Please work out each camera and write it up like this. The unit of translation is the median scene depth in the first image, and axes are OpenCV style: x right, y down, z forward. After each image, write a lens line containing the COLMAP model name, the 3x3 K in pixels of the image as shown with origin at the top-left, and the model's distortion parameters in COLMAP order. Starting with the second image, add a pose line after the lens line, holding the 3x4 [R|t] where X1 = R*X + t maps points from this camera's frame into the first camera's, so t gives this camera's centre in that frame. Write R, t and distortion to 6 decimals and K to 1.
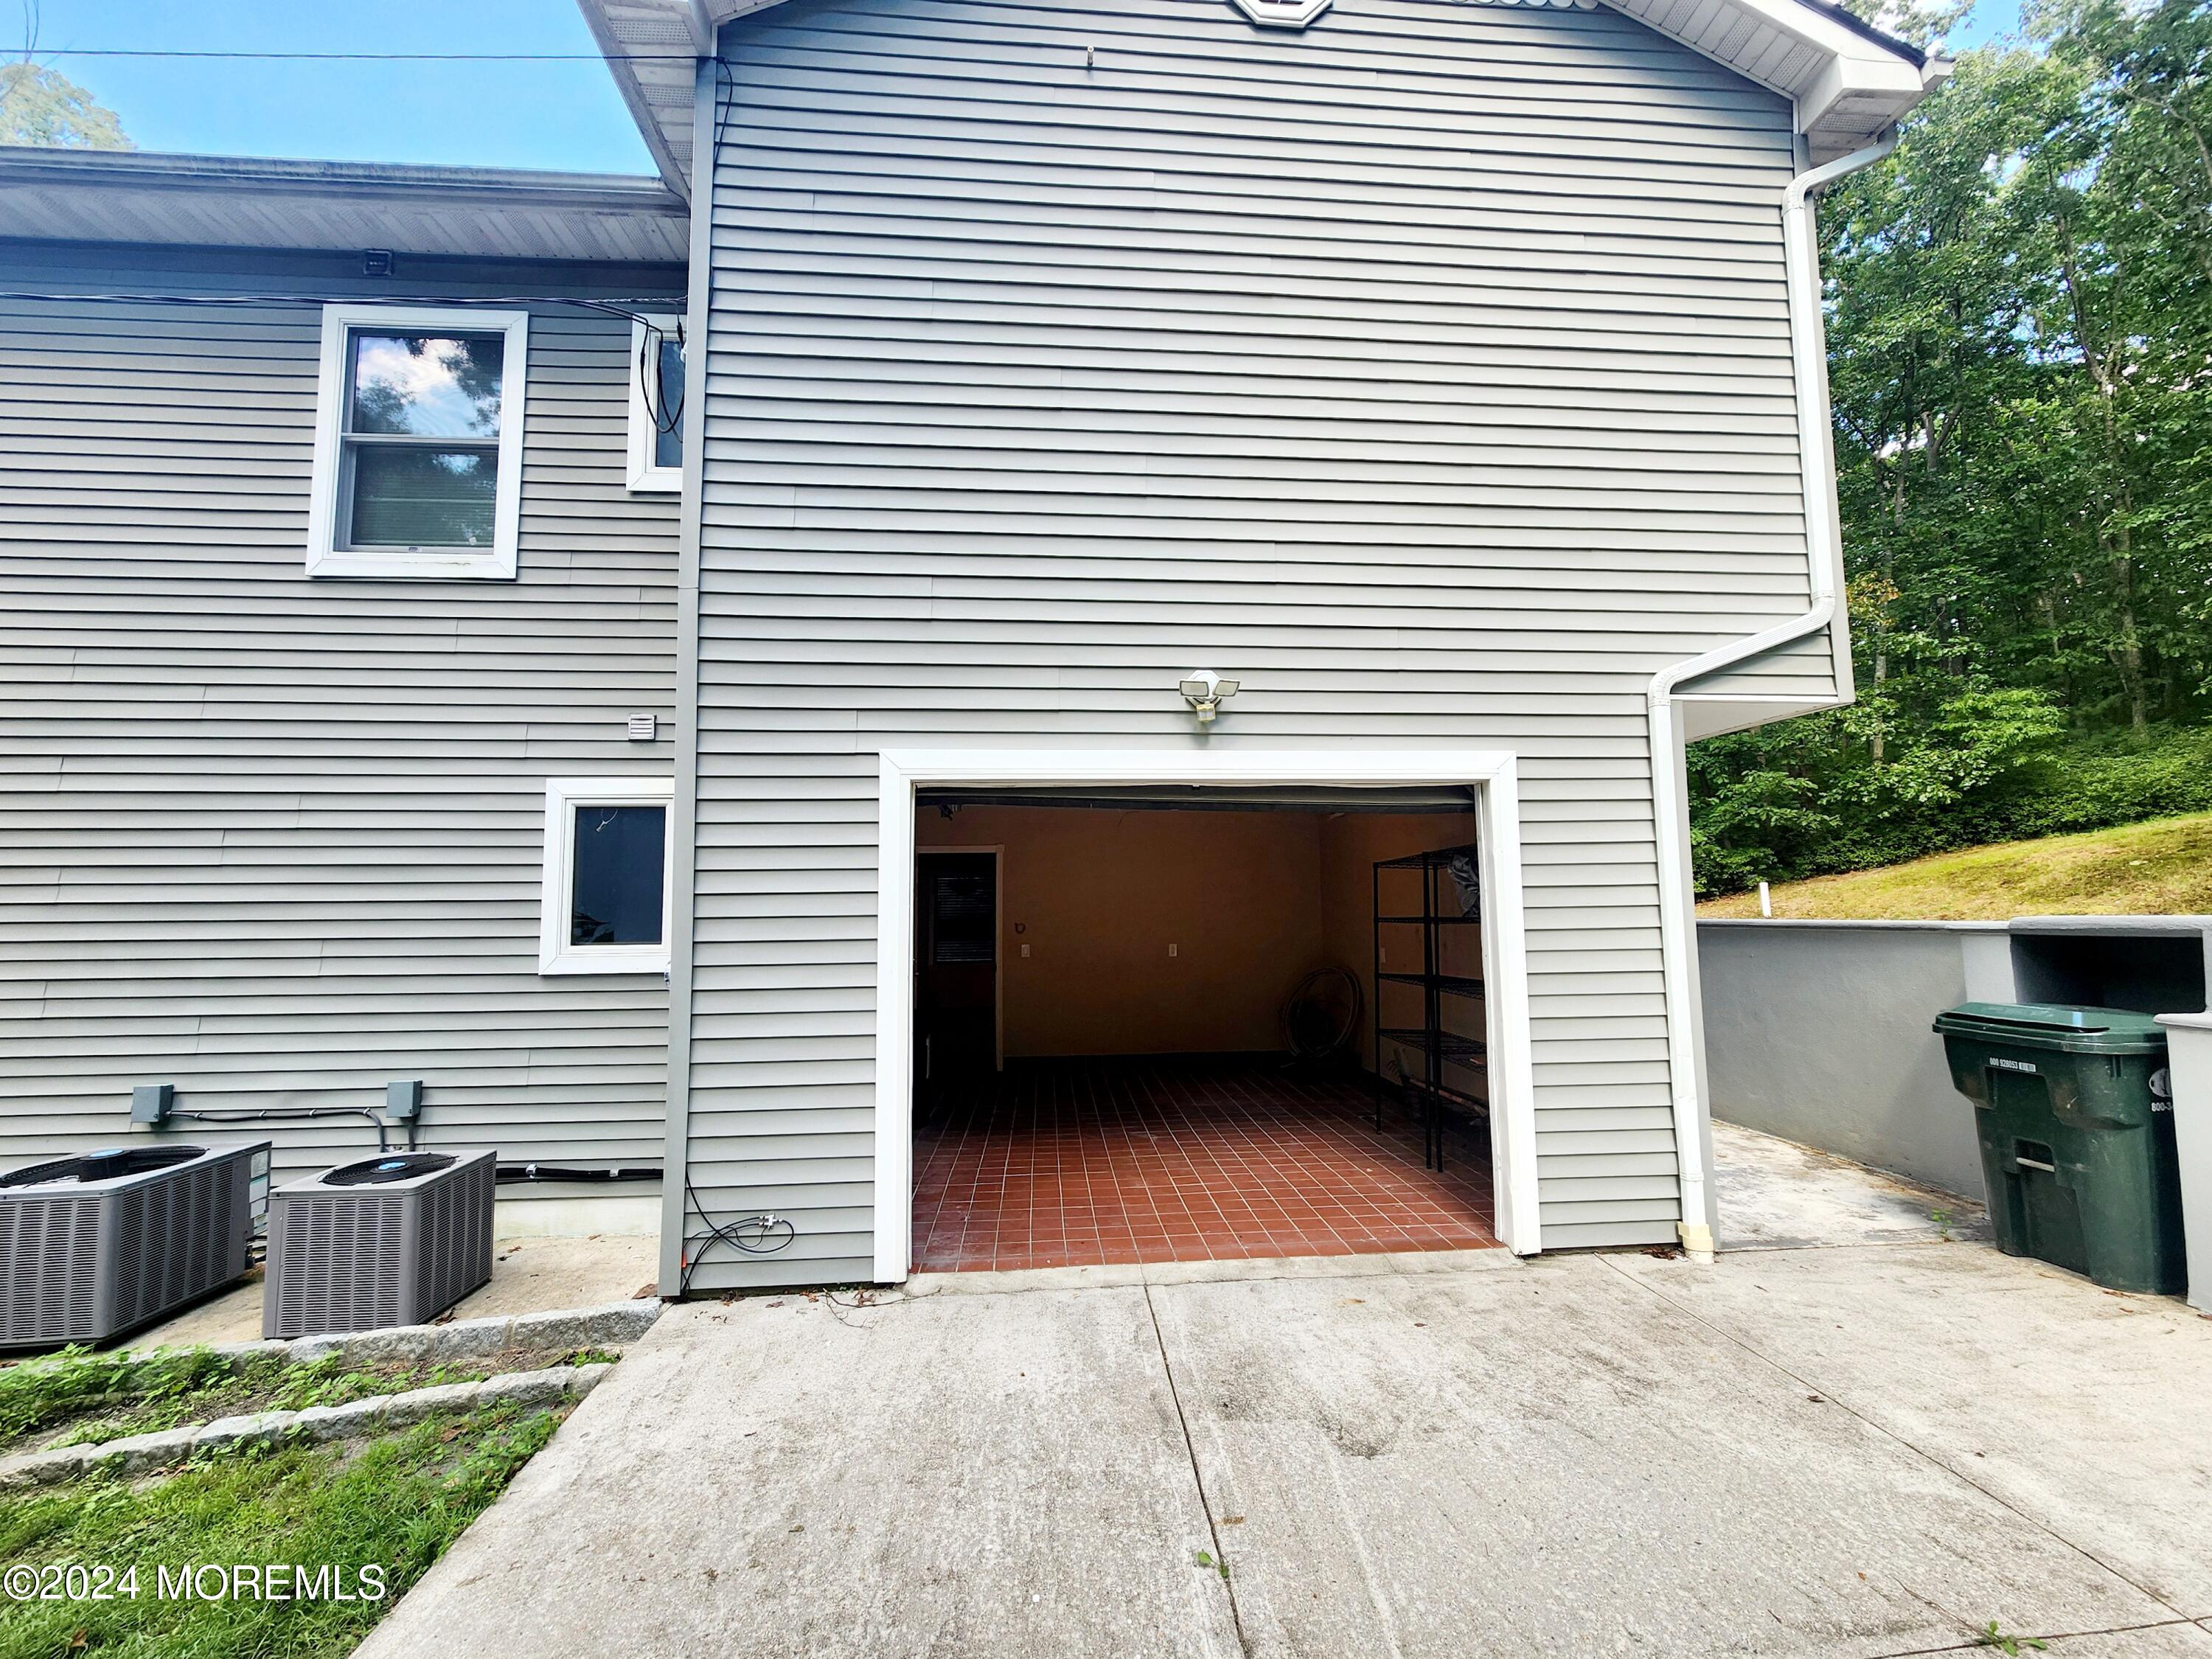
lens RADIAL K [[894.8, 0, 1100.9], [0, 894.8, 835.8], [0, 0, 1]] dist [-0.000220, 0.000131]
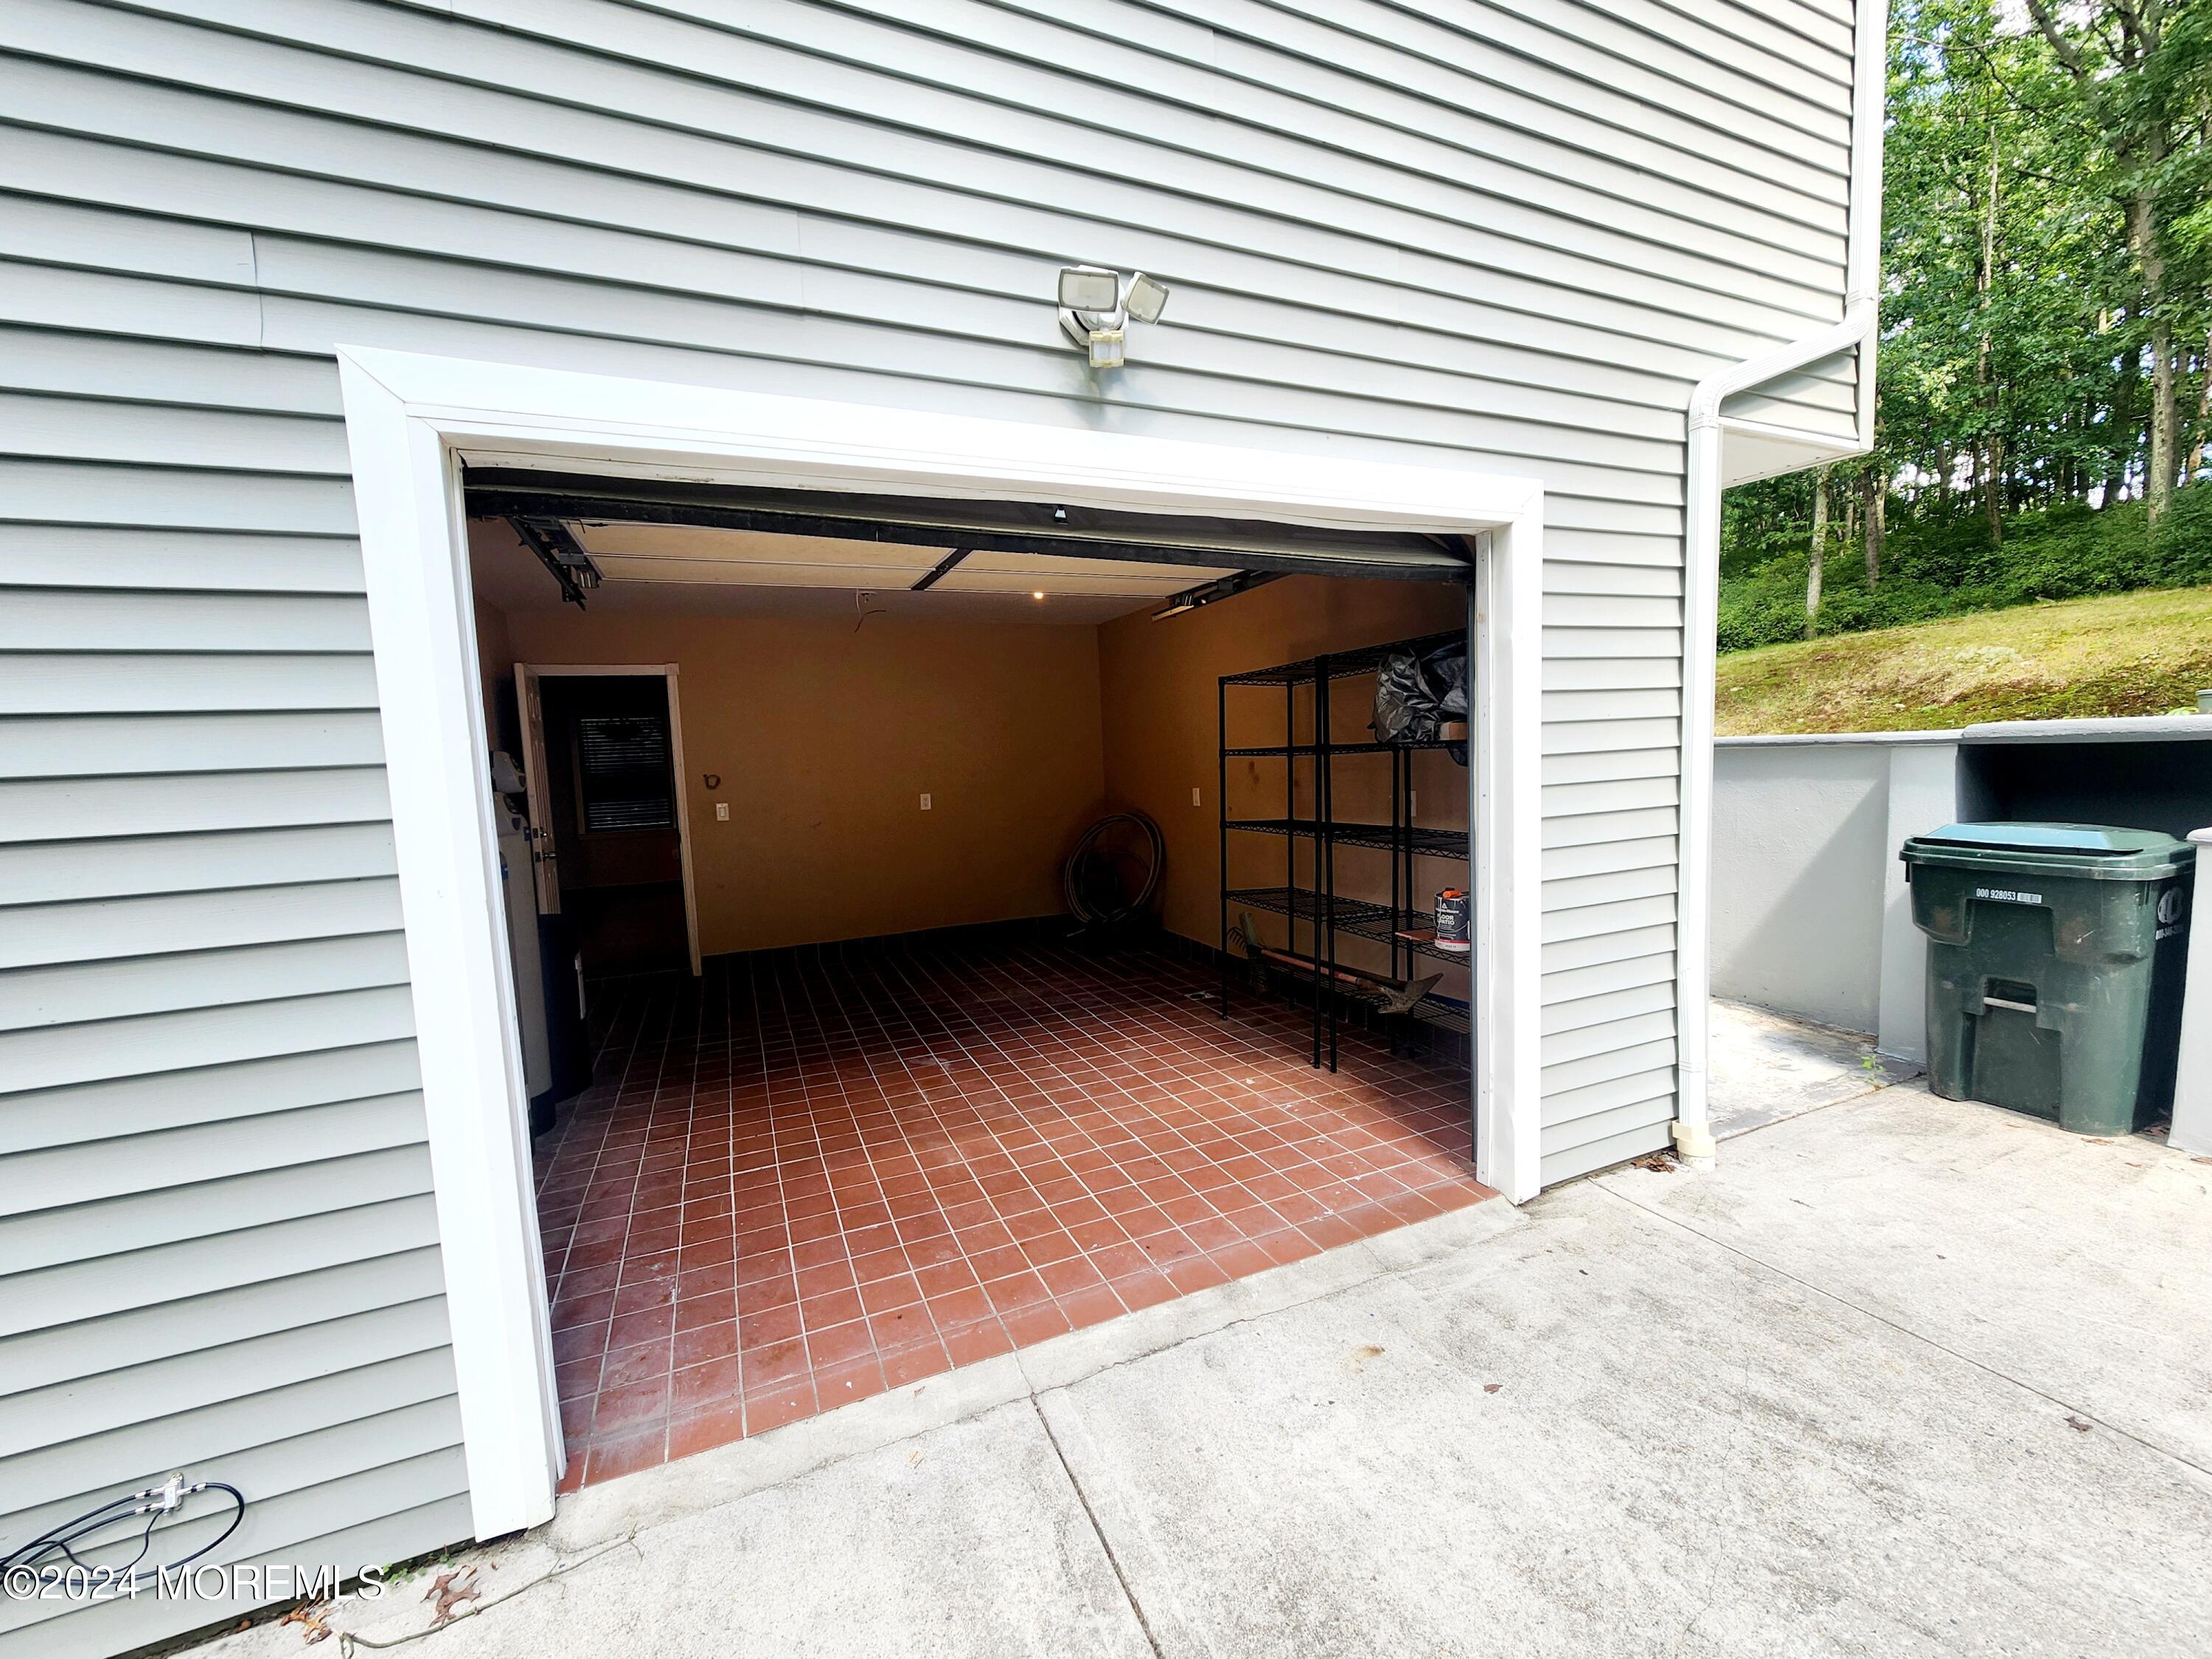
lens RADIAL K [[894.8, 0, 1100.9], [0, 894.8, 835.8], [0, 0, 1]] dist [-0.000220, 0.000131]
pose [[0.943804, -0.058608, 0.325269, -0.066551], [0.001578, 0.984940, 0.172891, 0.046335], [-0.330503, -0.162662, 0.929682, 0.460648]]
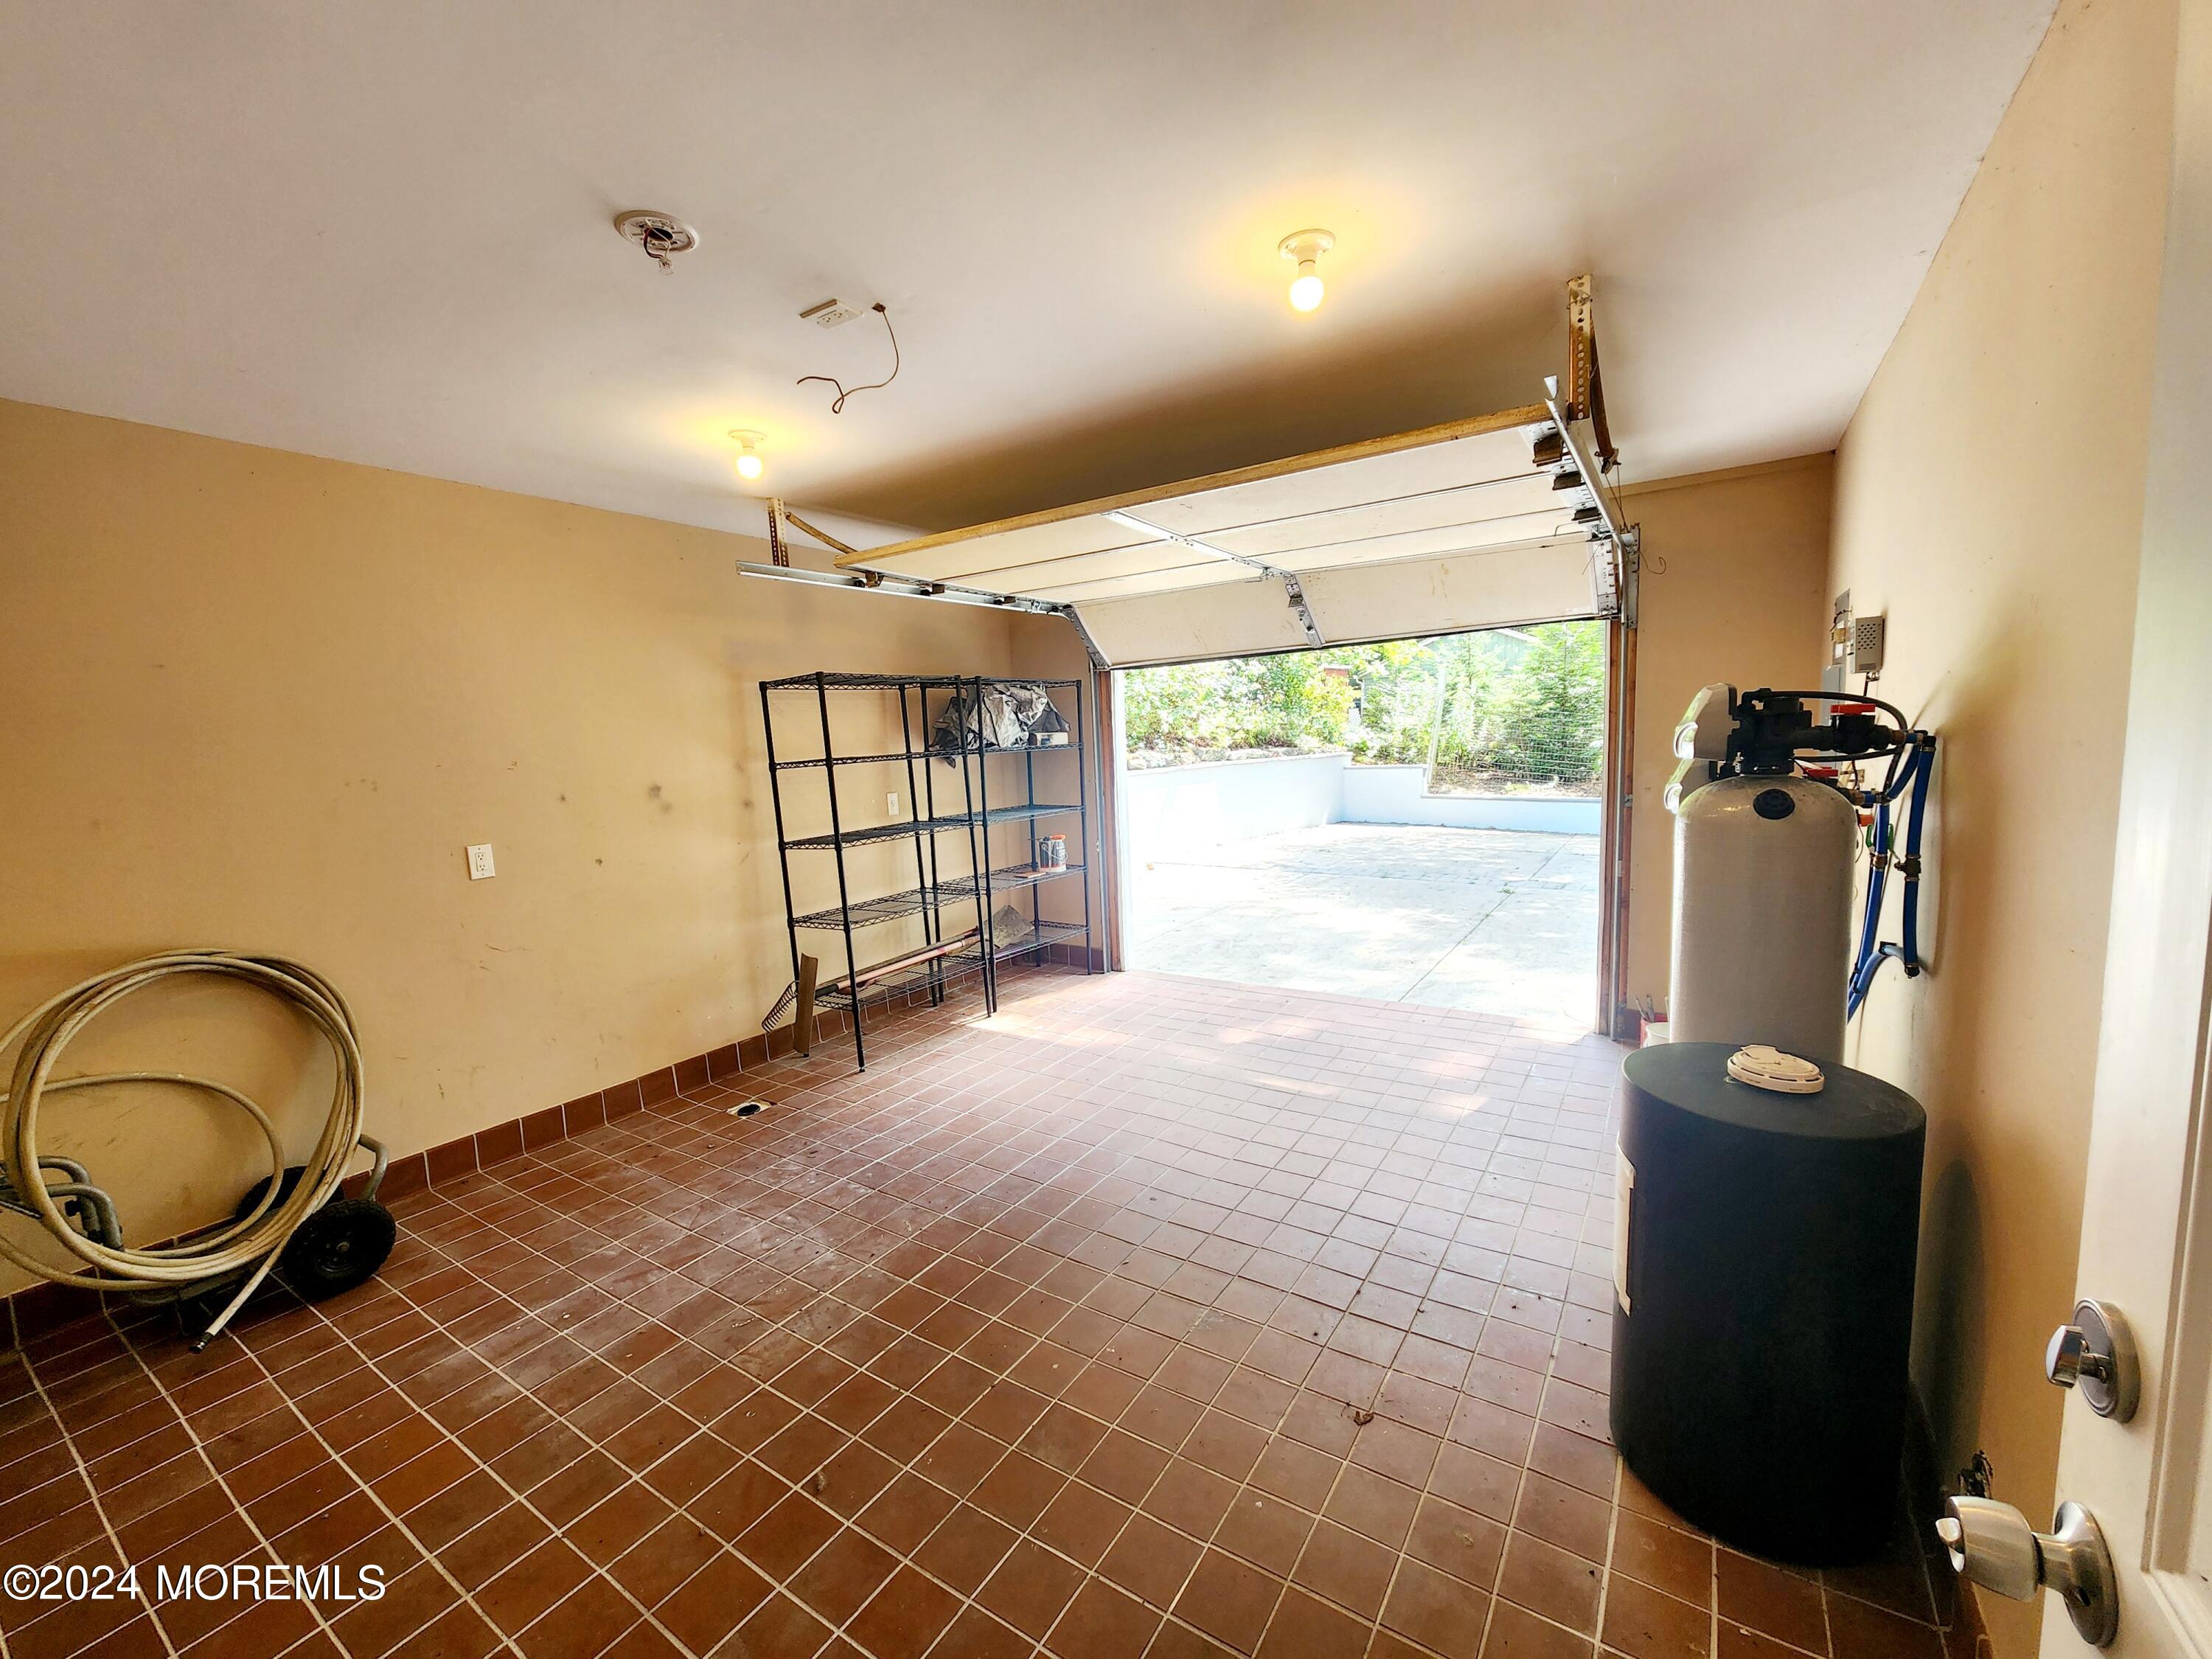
lens RADIAL K [[894.8, 0, 1100.9], [0, 894.8, 835.8], [0, 0, 1]] dist [-0.000220, 0.000131]
pose [[-0.788383, -0.029242, 0.614490, -0.367794], [-0.005666, 0.999172, 0.040279, 0.179529], [-0.615159, 0.028273, -0.787896, 2.073225]]
